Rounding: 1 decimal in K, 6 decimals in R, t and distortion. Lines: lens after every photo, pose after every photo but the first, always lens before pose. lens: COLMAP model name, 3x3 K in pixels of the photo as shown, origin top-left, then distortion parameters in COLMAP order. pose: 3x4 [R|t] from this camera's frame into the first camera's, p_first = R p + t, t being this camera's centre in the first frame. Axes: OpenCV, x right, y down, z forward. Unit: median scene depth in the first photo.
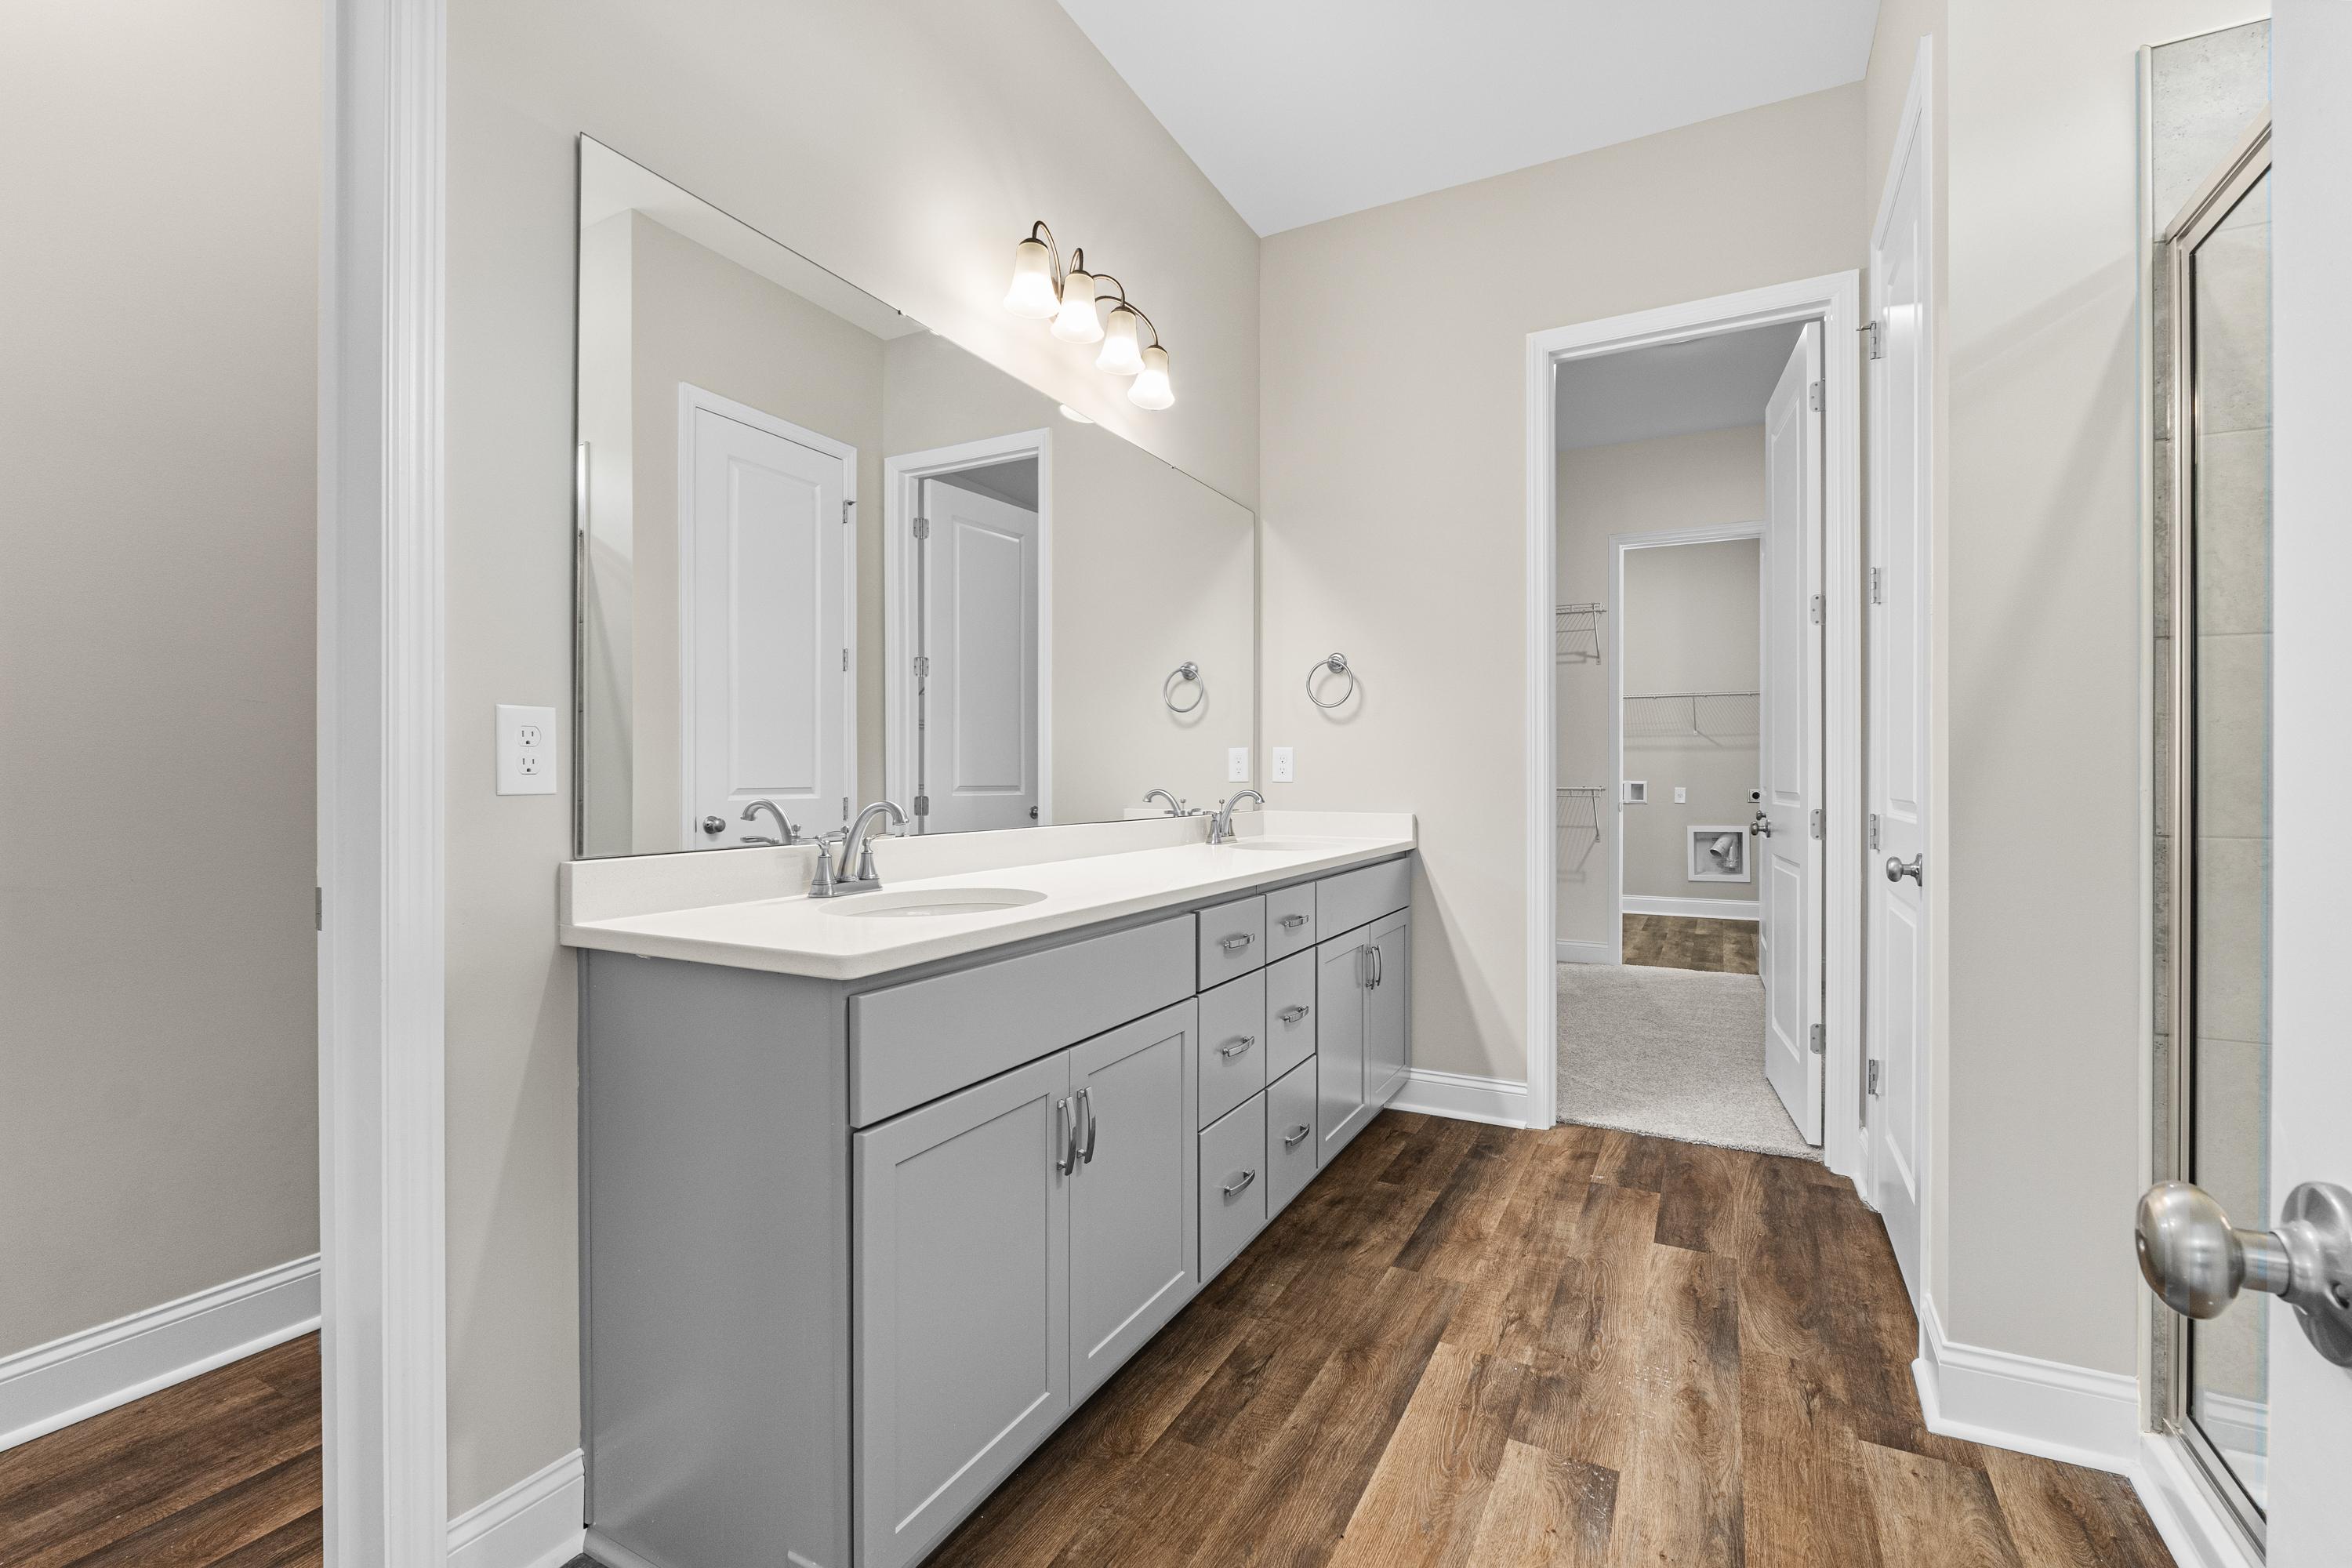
lens RADIAL K [[987.0, 0, 1185.2], [0, 987.0, 786.2], [0, 0, 1]] dist [0.001639, -0.000552]
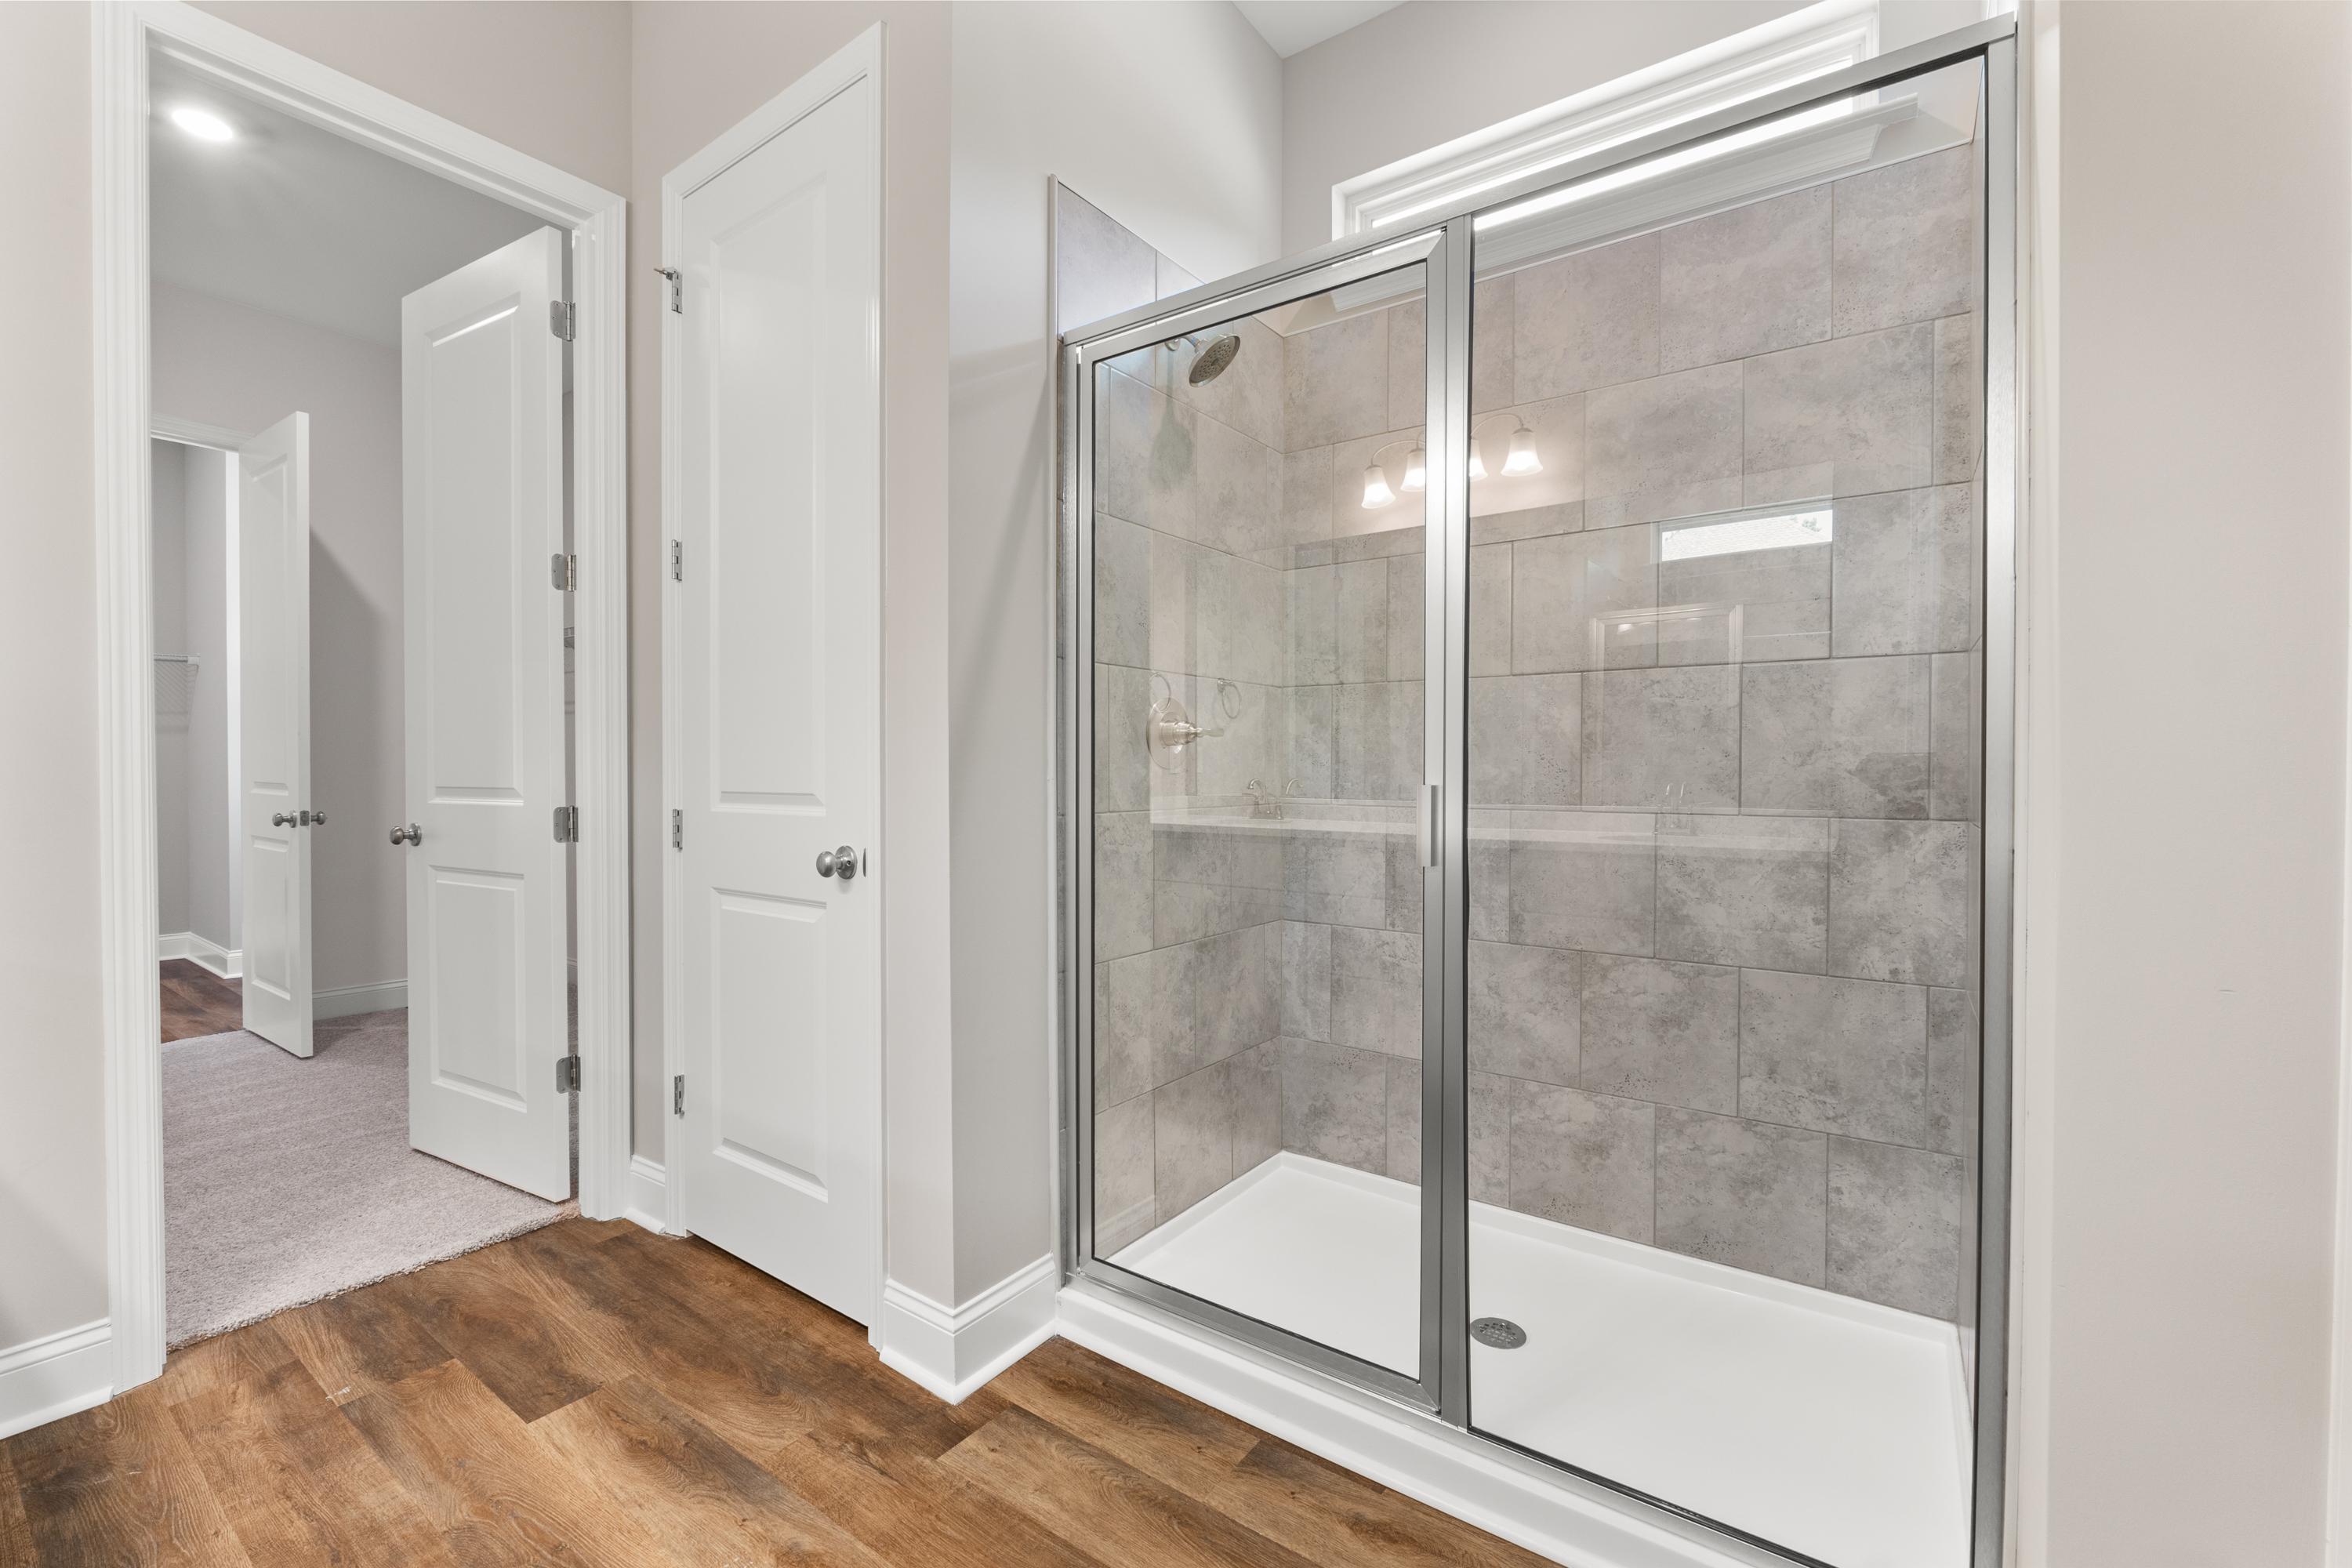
lens RADIAL K [[987.0, 0, 1179.1], [0, 987.0, 776.7], [0, 0, 1]] dist [0.001639, -0.000552]
pose [[0.137555, 0.001651, 0.990493, -0.153892], [0.004237, 0.999988, -0.002255, 0.005013], [-0.990485, 0.004507, 0.137546, 0.427367]]
